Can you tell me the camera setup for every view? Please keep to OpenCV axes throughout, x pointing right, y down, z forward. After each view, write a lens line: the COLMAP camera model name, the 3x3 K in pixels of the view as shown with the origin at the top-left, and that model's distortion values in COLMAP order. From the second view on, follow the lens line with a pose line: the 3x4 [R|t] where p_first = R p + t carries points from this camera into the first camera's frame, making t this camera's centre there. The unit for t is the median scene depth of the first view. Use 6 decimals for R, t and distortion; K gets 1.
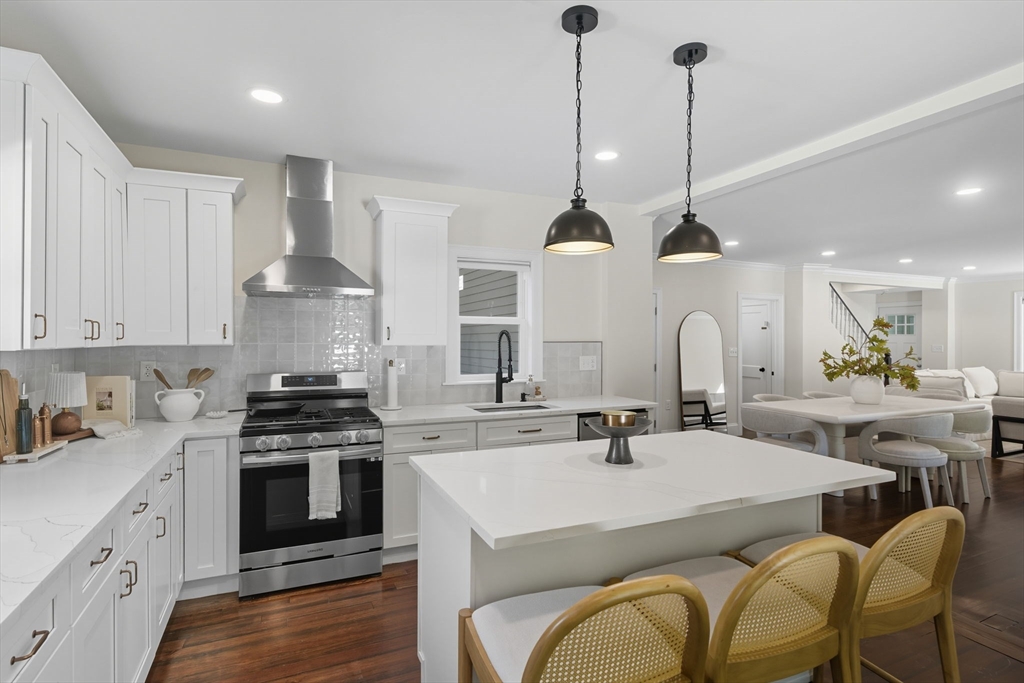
lens RADIAL K [[515.5, 0, 504.6], [0, 515.5, 341.8], [0, 0, 1]] dist [-0.003586, -0.000013]
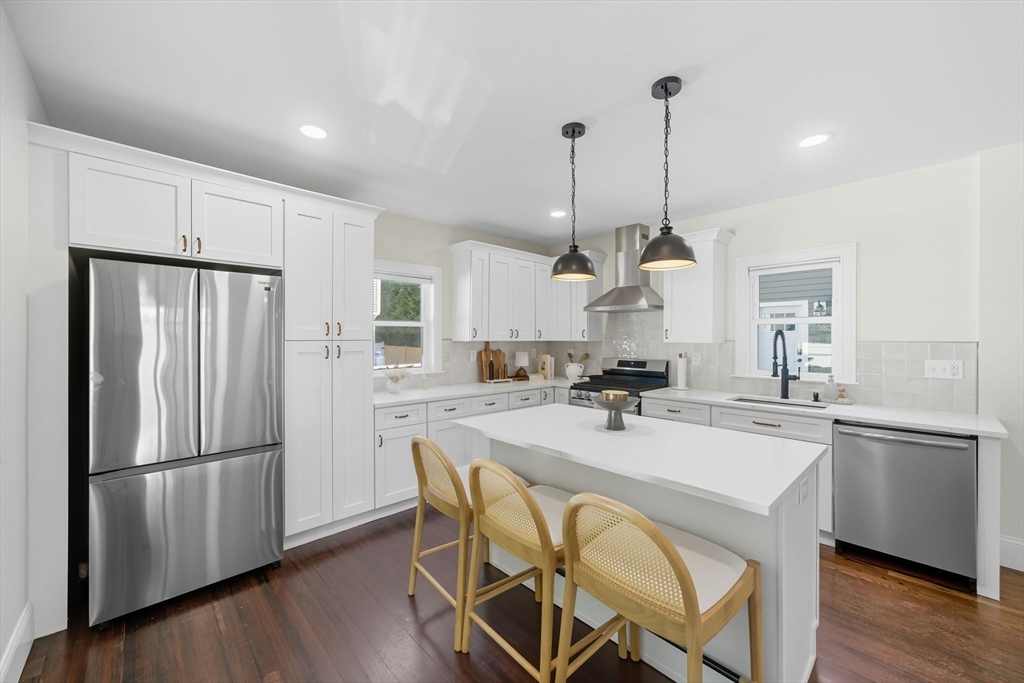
lens RADIAL K [[395.7, 0, 512.2], [0, 395.7, 337.6], [0, 0, 1]] dist [0.001624, 0.000118]
pose [[0.351048, -0.000563, -0.936357, 0.637802], [-0.006769, 0.999972, -0.003139, -0.000346], [0.936333, 0.007440, 0.351034, 0.222976]]
